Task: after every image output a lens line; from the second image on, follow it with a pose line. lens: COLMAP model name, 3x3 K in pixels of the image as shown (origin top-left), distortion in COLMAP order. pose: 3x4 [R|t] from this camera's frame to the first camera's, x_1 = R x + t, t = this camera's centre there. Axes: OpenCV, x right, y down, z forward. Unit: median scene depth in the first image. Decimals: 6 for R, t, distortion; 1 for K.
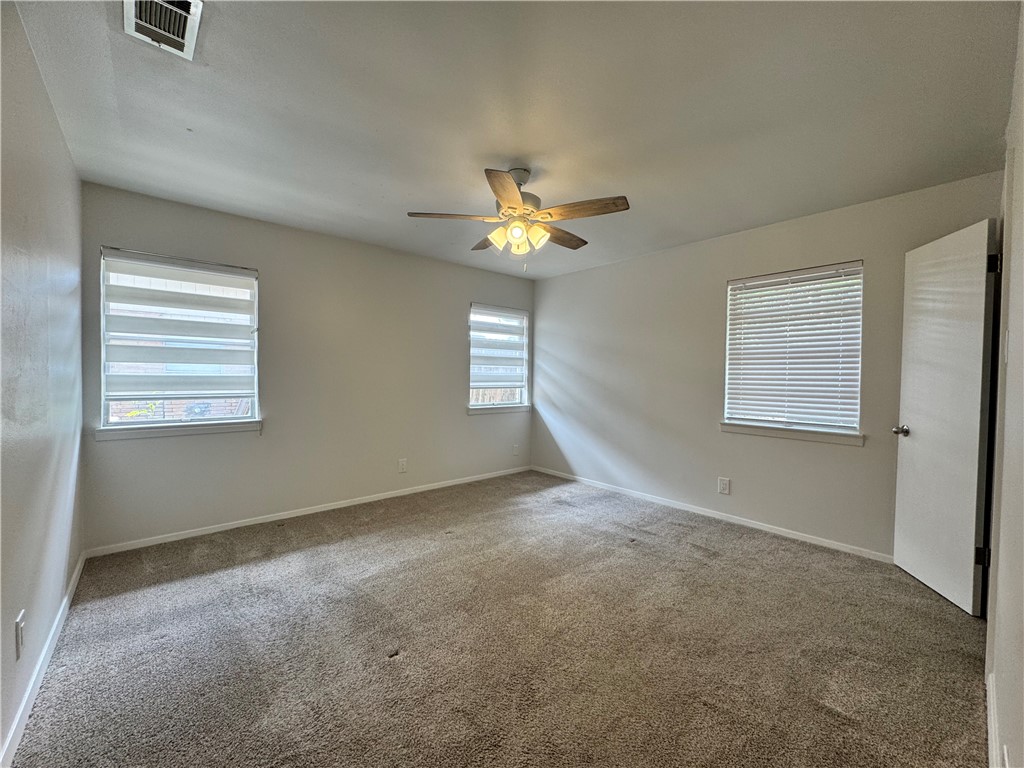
lens RADIAL K [[409.6, 0, 510.7], [0, 409.6, 383.1], [0, 0, 1]] dist [-0.003716, 0.000359]
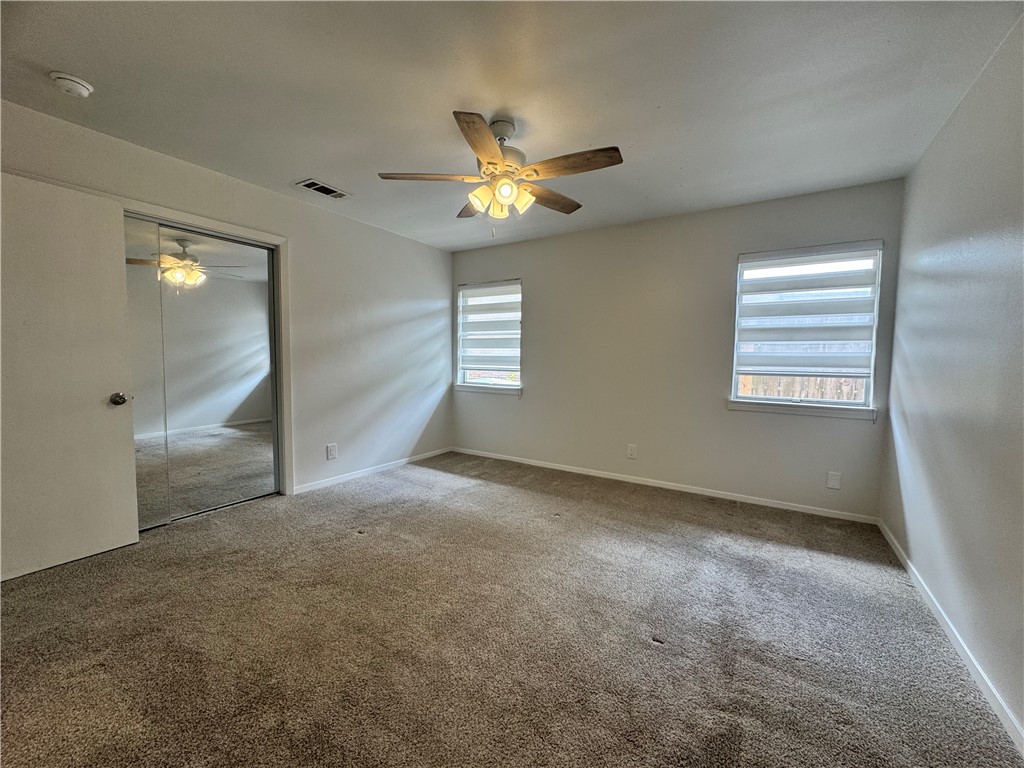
lens RADIAL K [[409.6, 0, 510.7], [0, 409.6, 384.7], [0, 0, 1]] dist [-0.003716, 0.000359]
pose [[0.279015, 0.060441, -0.958383, 0.588557], [-0.025796, 0.998129, 0.055437, 0.002509], [0.959940, 0.009255, 0.280052, 0.491629]]
